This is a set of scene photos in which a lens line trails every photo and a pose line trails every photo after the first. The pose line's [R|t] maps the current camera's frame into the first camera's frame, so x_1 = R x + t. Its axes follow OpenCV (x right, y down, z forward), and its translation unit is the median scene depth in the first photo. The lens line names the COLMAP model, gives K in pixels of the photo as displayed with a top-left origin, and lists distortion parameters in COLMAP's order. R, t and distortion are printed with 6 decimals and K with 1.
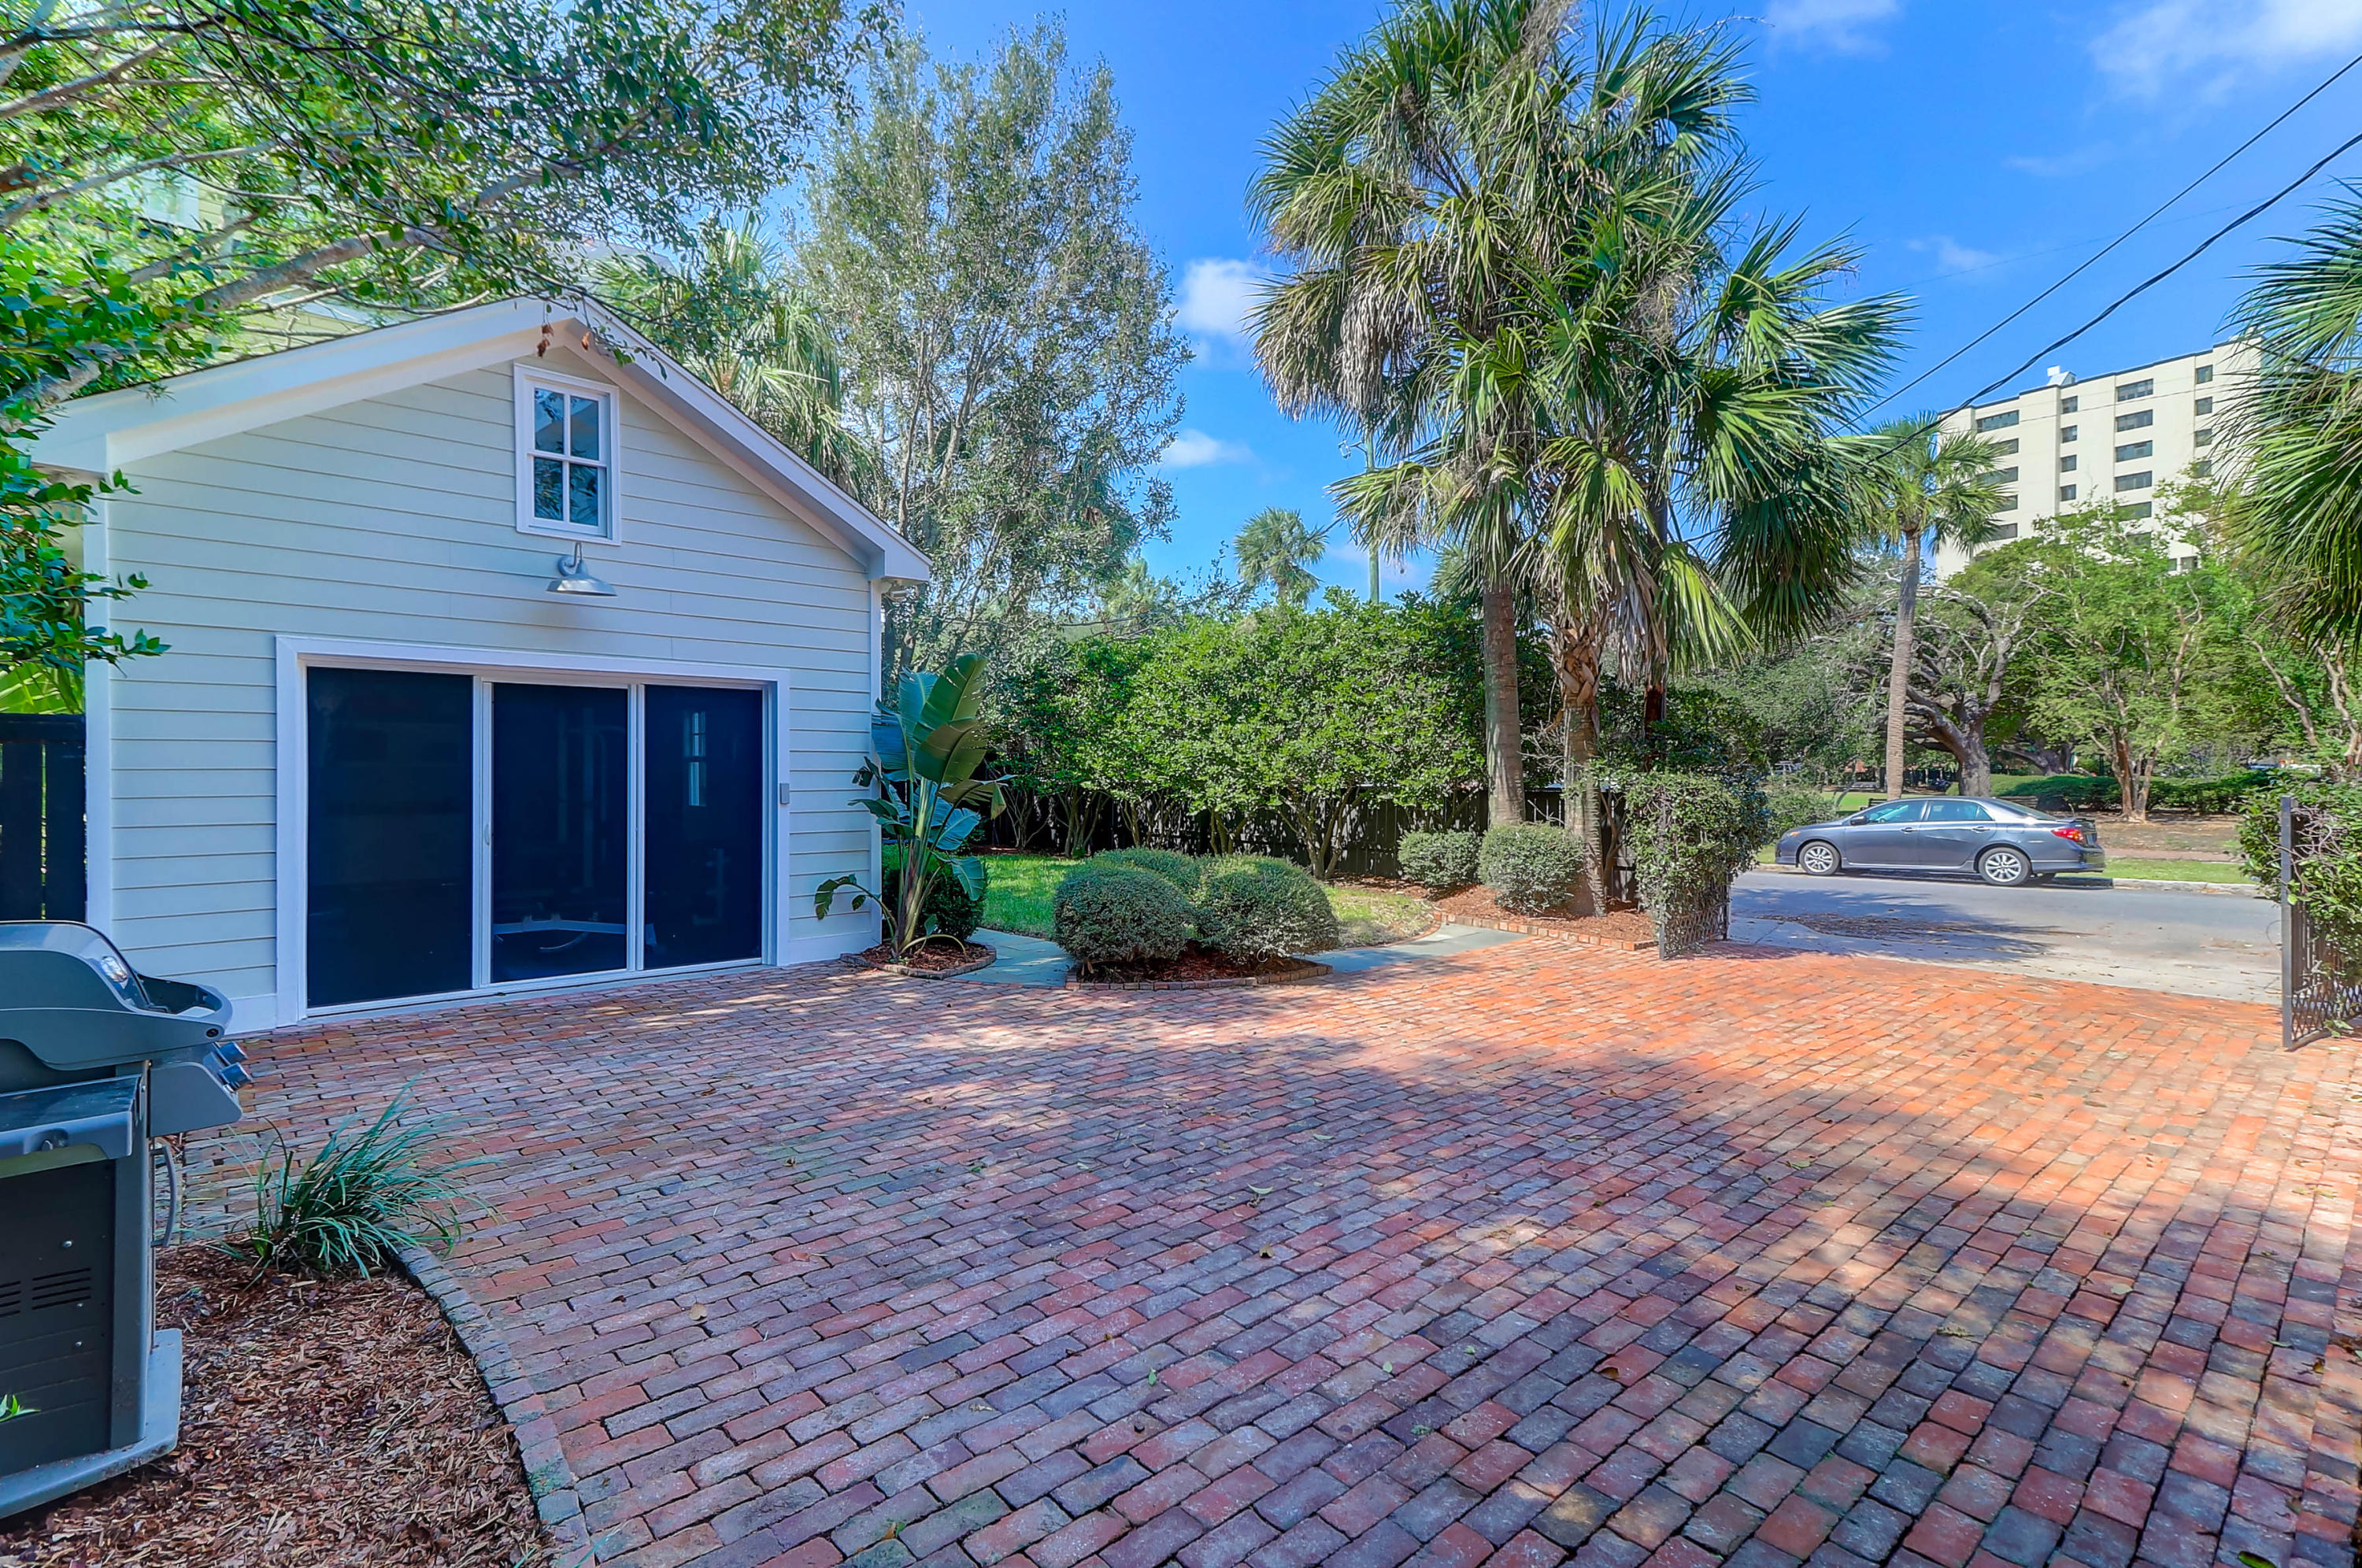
lens RADIAL K [[1076.7, 0, 1175.8], [0, 1076.7, 783.4], [0, 0, 1]] dist [0.020122, 0.000162]
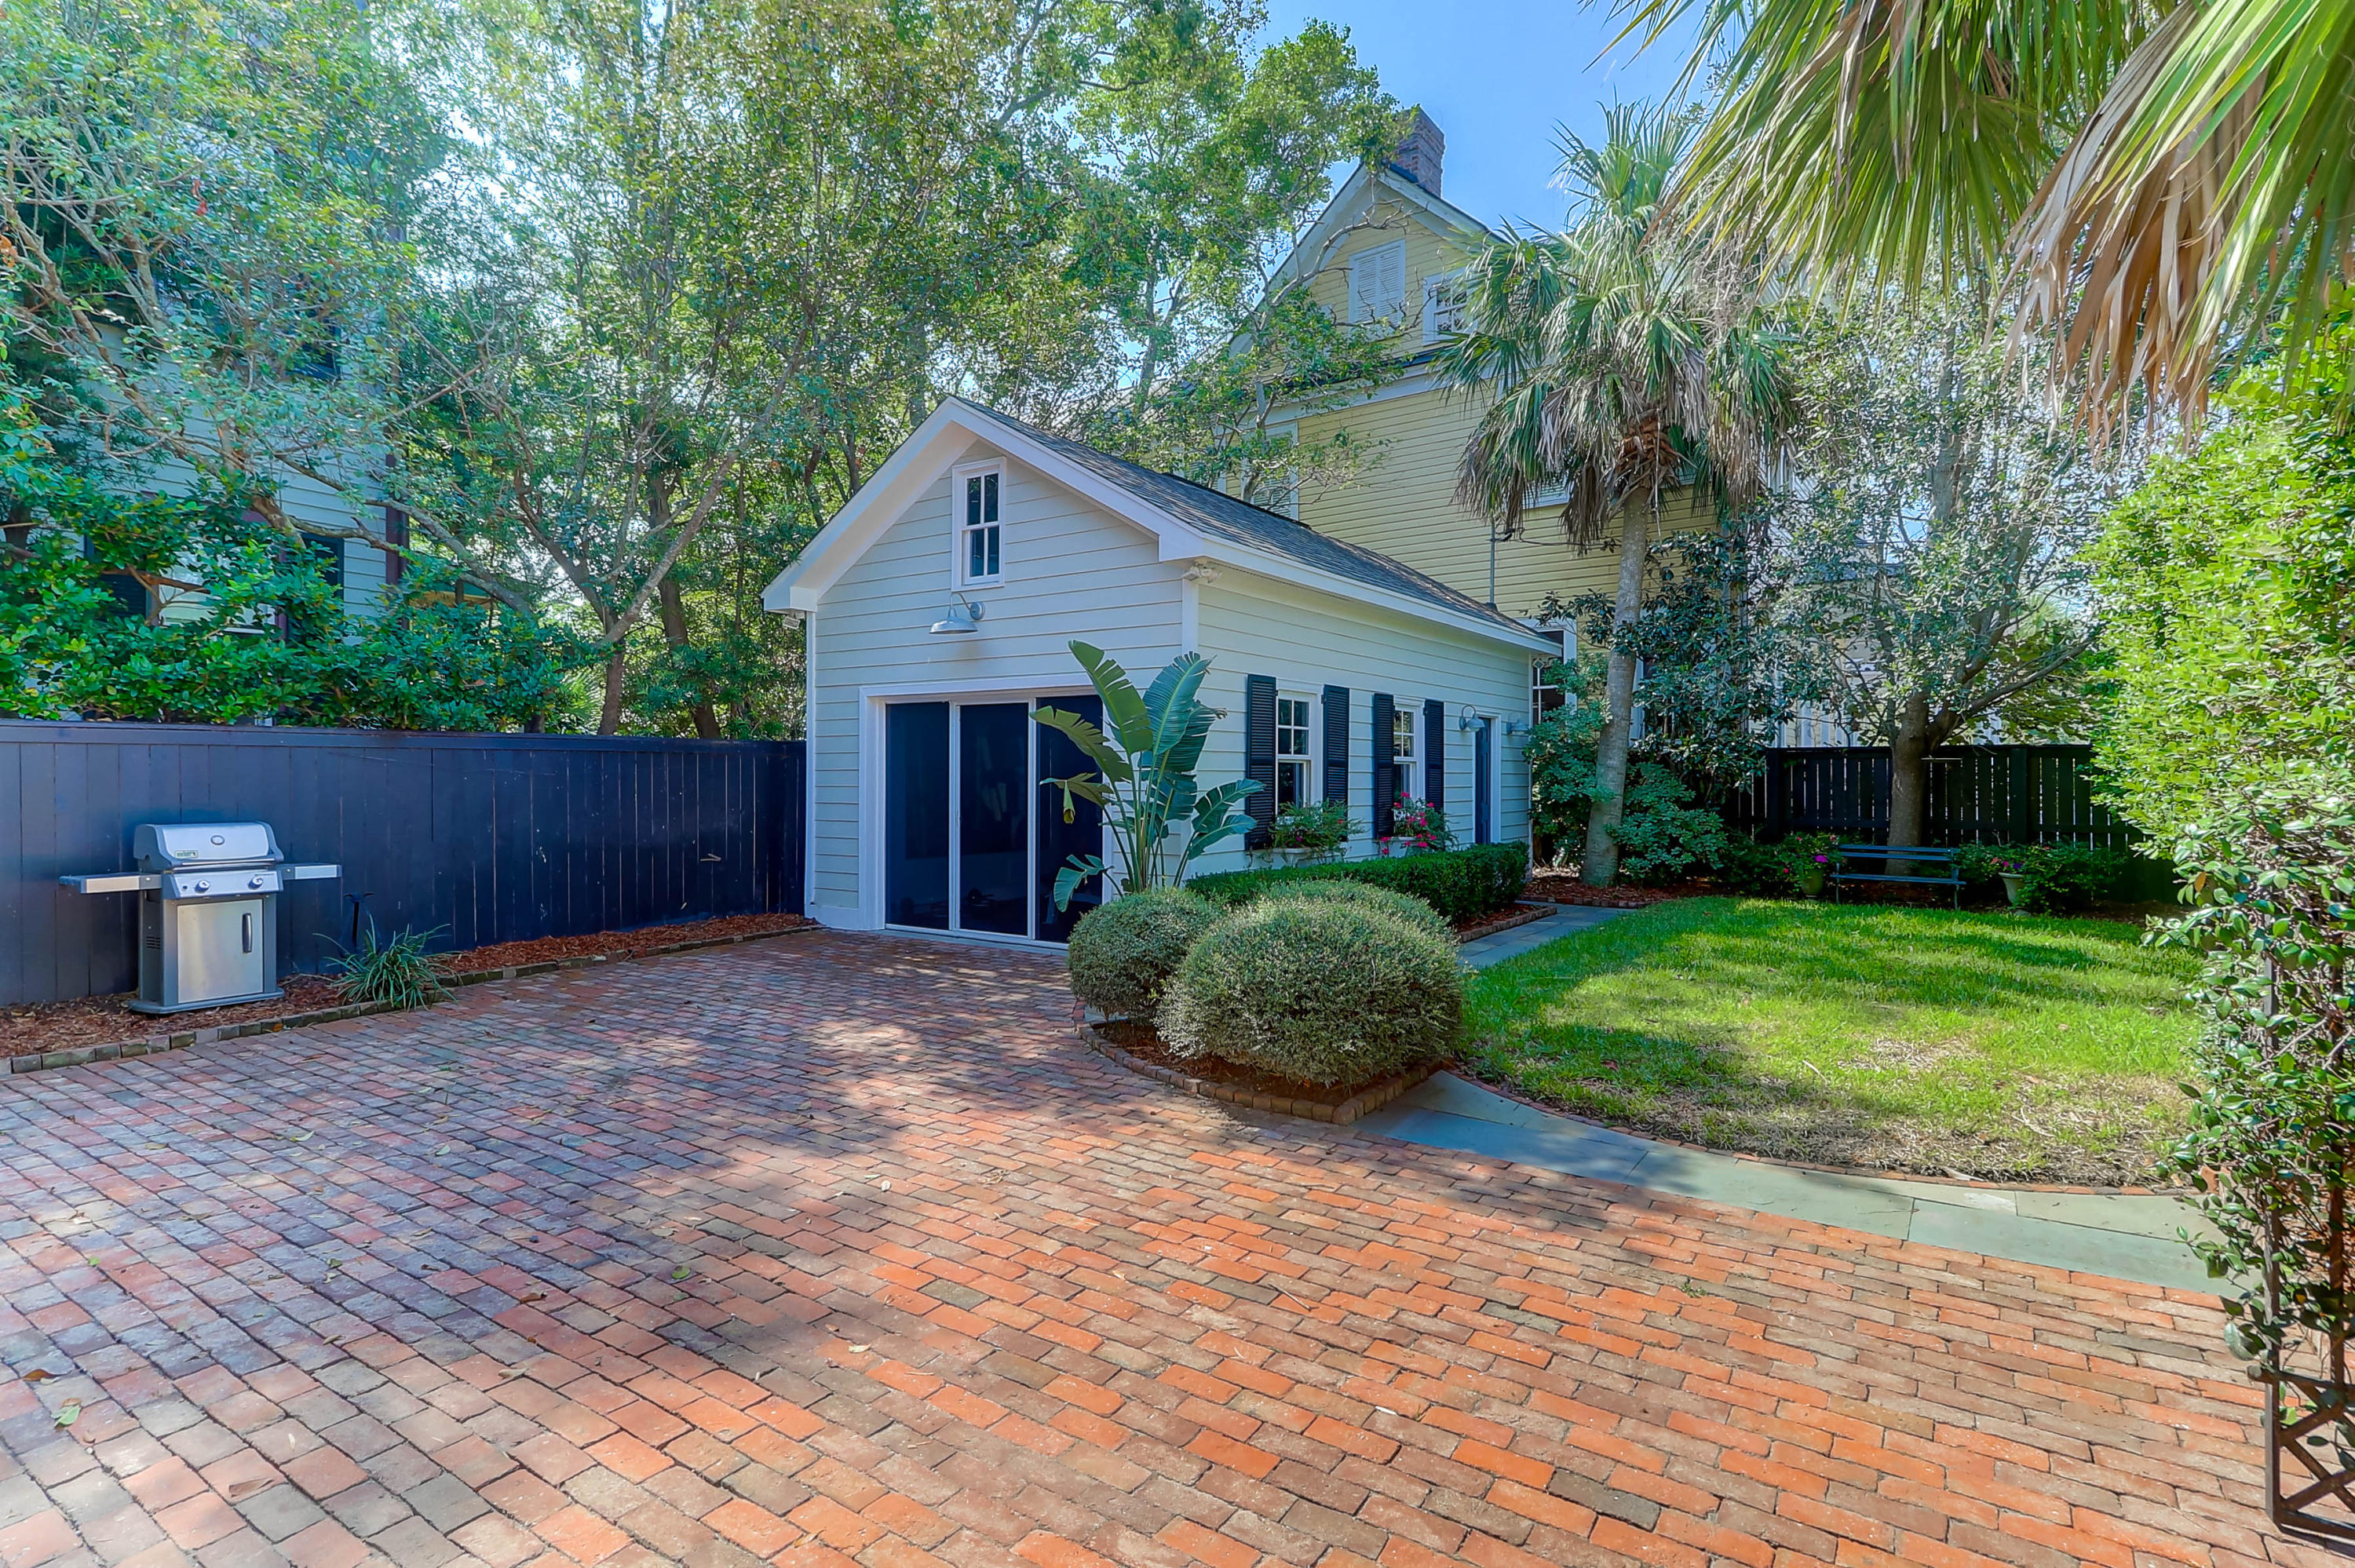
lens RADIAL K [[1175.1, 0, 1173.2], [0, 1175.1, 777.6], [0, 0, 1]] dist [0.009888, -0.000202]
pose [[0.250949, 0.002010, -0.967998, 0.524352], [-0.013318, 0.999910, -0.001376, -0.002837], [0.967909, 0.013237, 0.250954, 0.548282]]
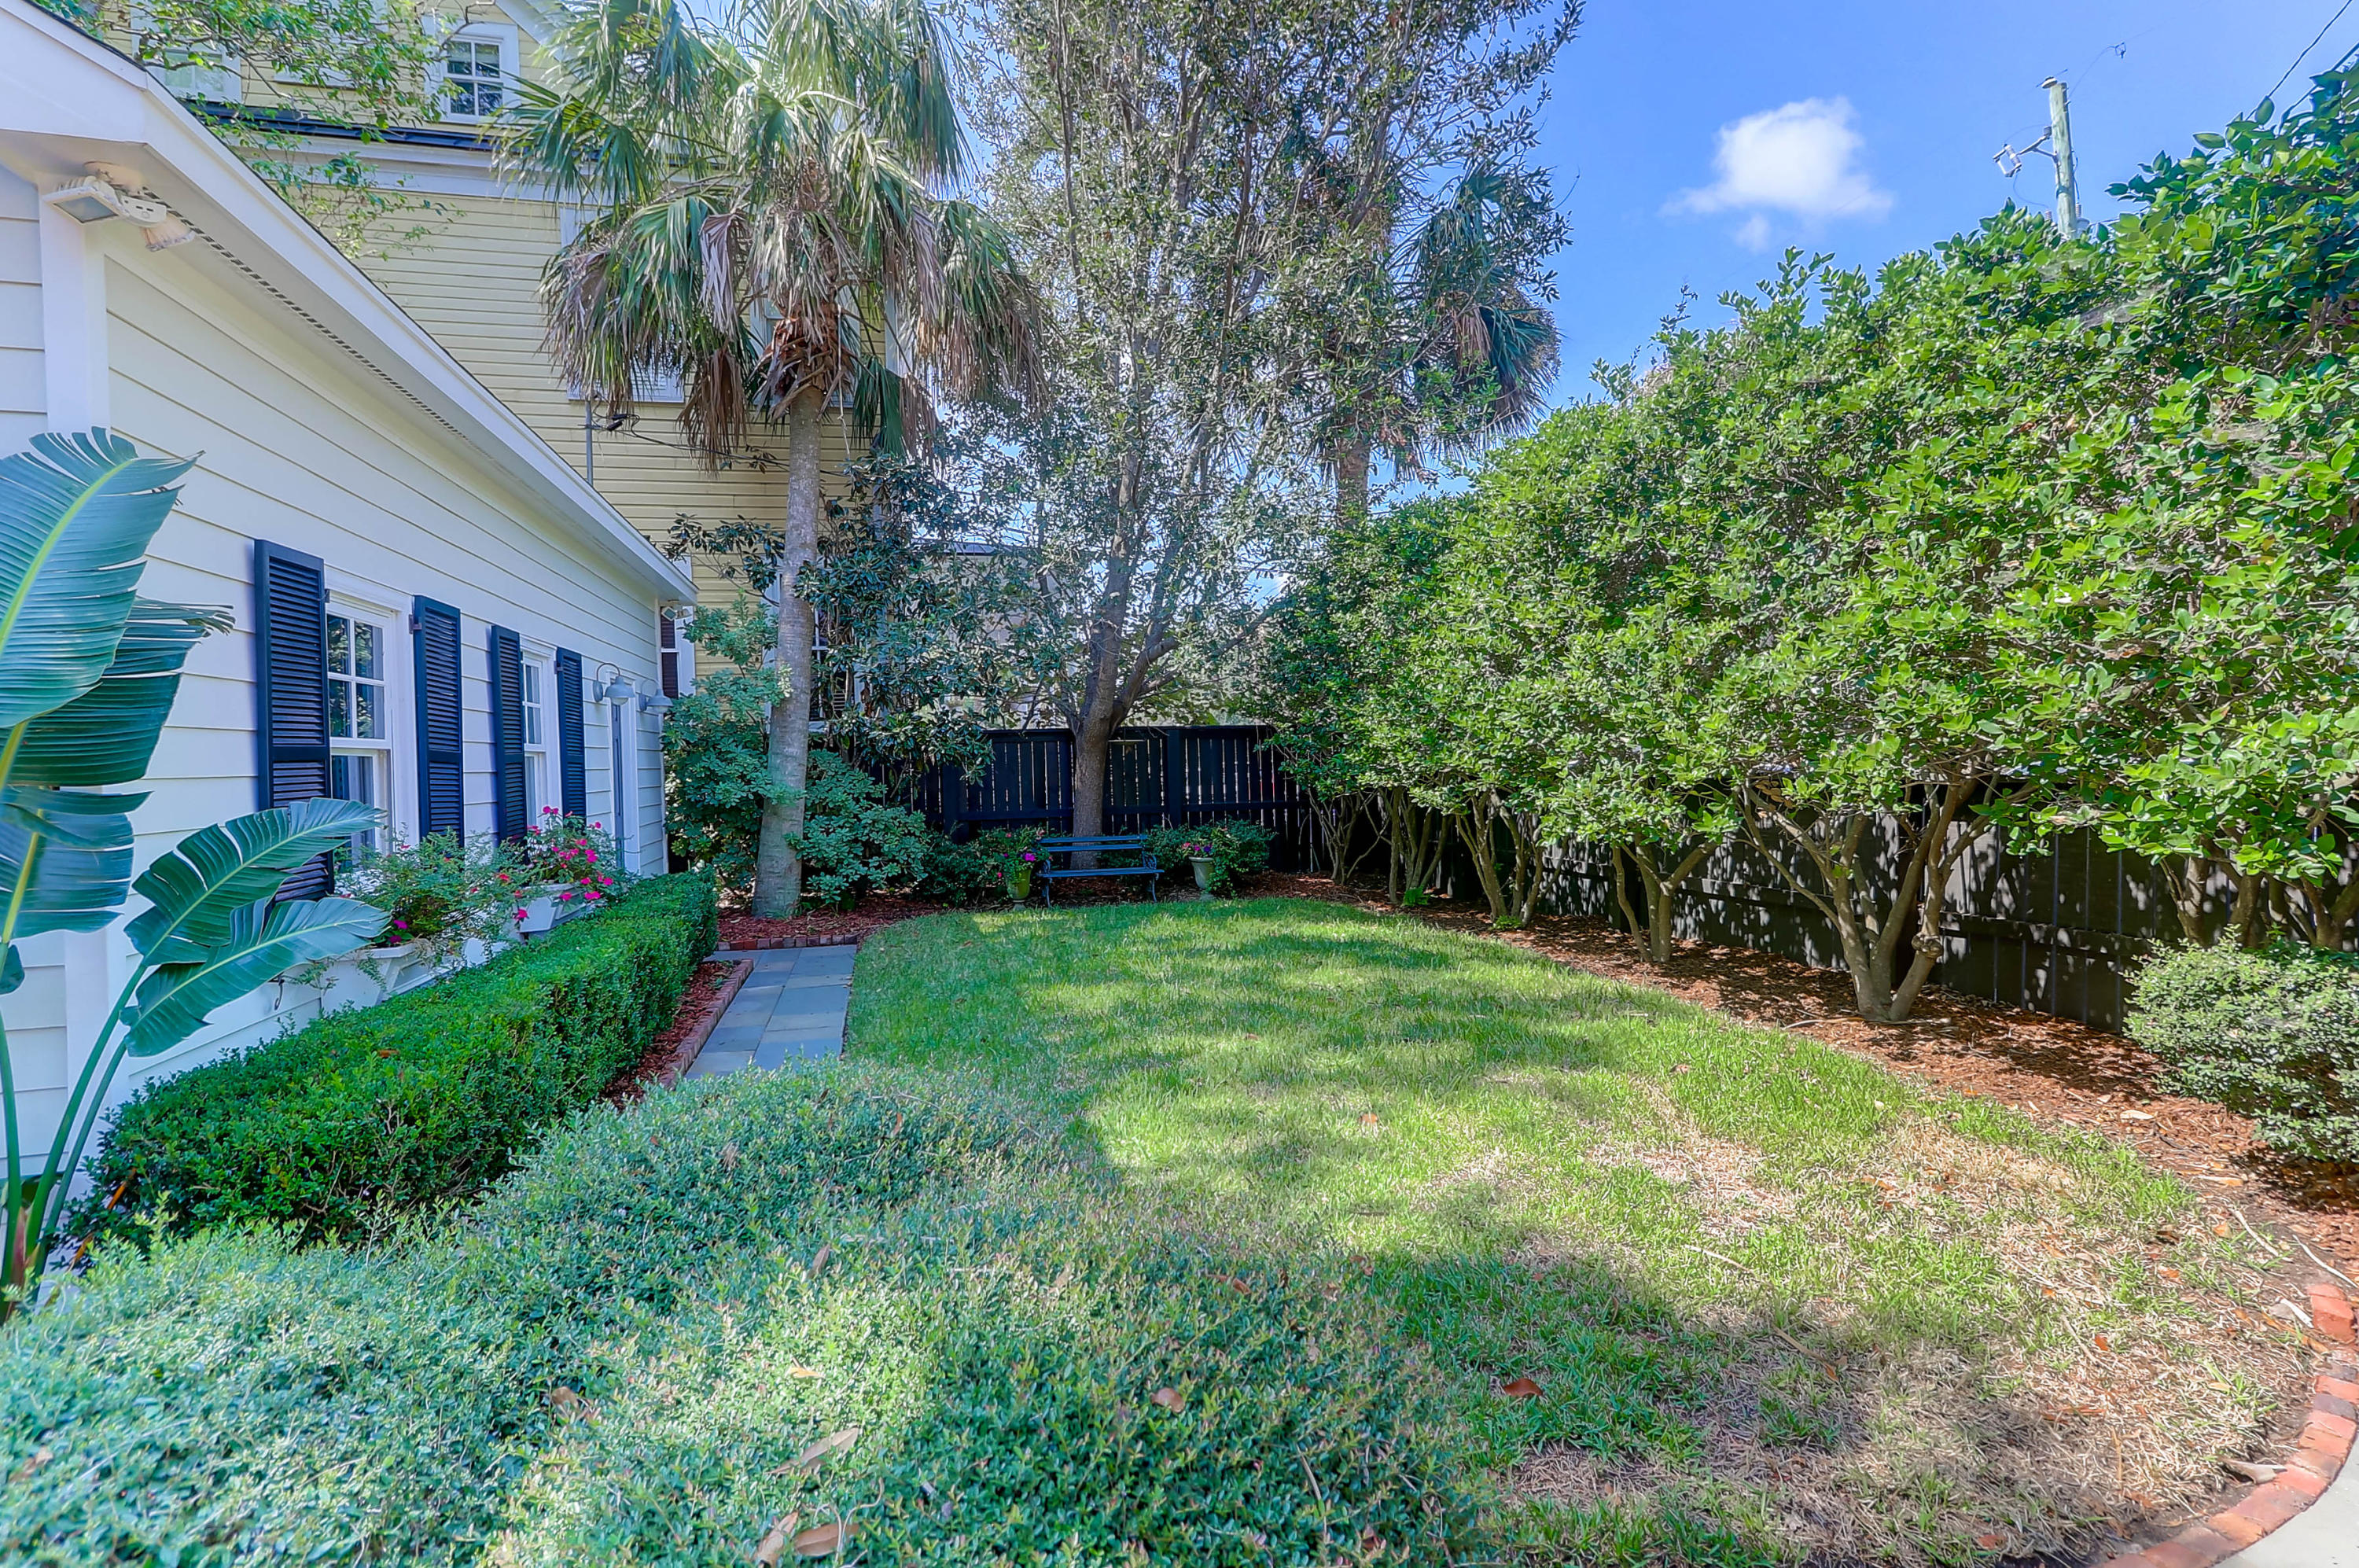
lens RADIAL K [[1177.3, 0, 1196.4], [0, 1177.3, 779.5], [0, 0, 1]] dist [0.009888, -0.000202]
pose [[0.894733, -0.013152, -0.446408, 0.129304], [0.019521, 0.999763, 0.009670, -0.006597], [0.446175, -0.017366, 0.894777, 0.621240]]
